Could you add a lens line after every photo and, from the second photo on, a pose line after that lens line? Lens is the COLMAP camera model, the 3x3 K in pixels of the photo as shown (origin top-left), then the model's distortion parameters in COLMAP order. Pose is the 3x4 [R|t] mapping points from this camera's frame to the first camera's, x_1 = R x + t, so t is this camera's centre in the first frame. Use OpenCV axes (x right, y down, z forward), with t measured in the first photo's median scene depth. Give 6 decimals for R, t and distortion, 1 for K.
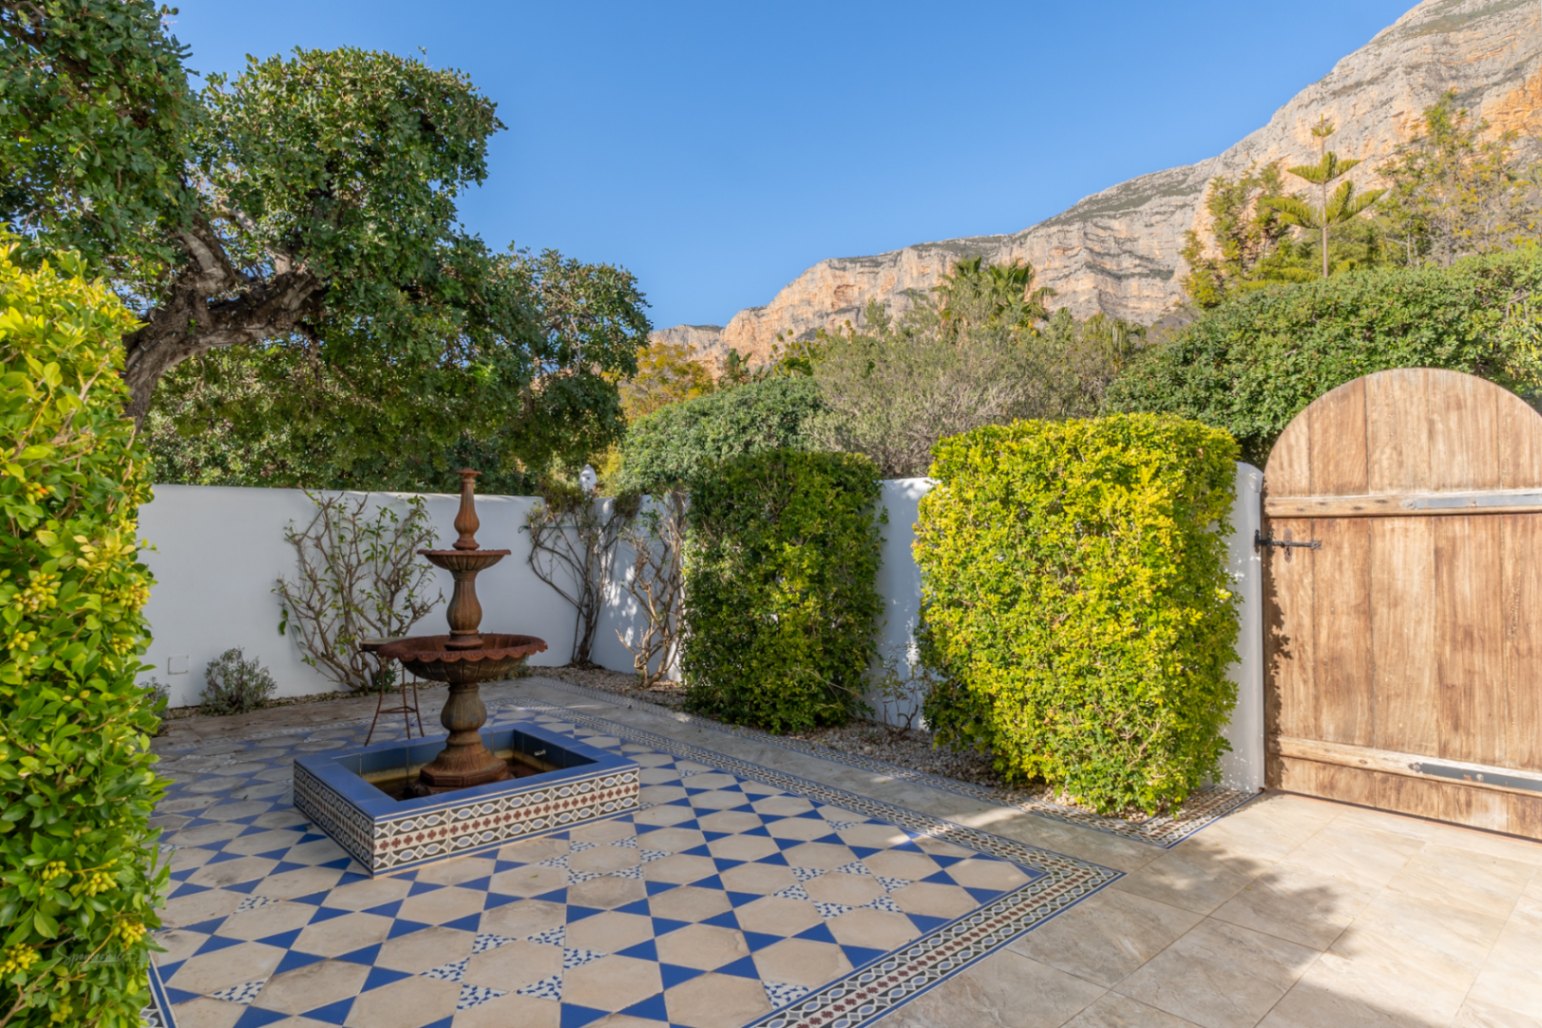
lens RADIAL K [[885.1, 0, 771.8], [0, 885.1, 520.3], [0, 0, 1]] dist [-0.001488, 0.002012]
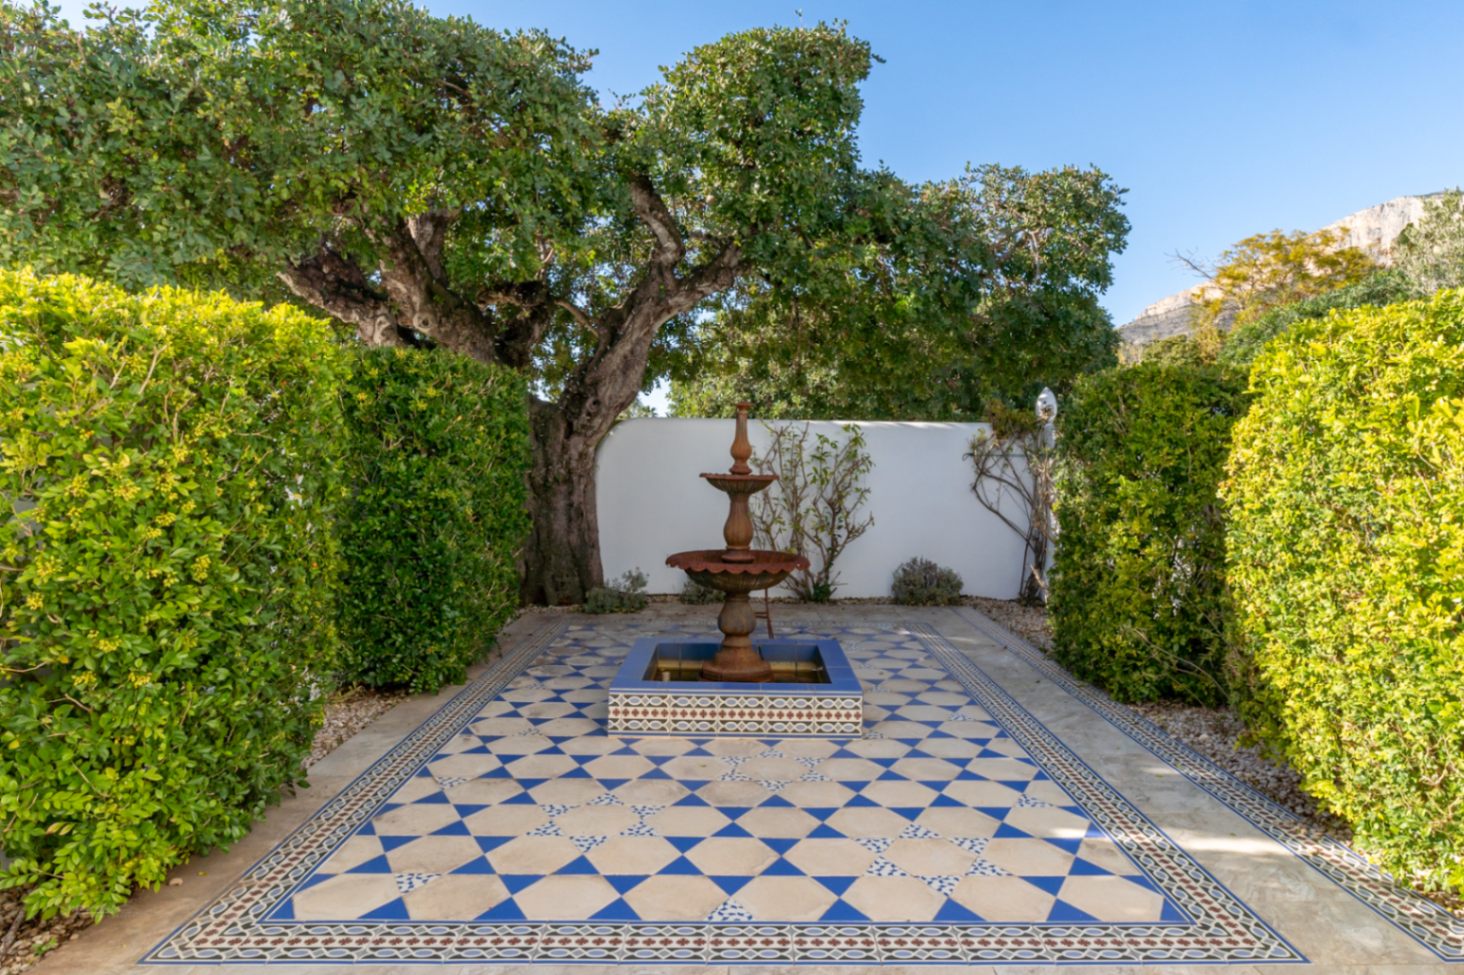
lens RADIAL K [[921.1, 0, 736.6], [0, 921.1, 472.7], [0, 0, 1]] dist [-0.003733, 0.001789]
pose [[0.743948, 0.023705, -0.667817, 0.425836], [-0.004404, 0.999523, 0.030573, -0.004248], [0.668224, -0.019804, 0.743697, 0.133148]]
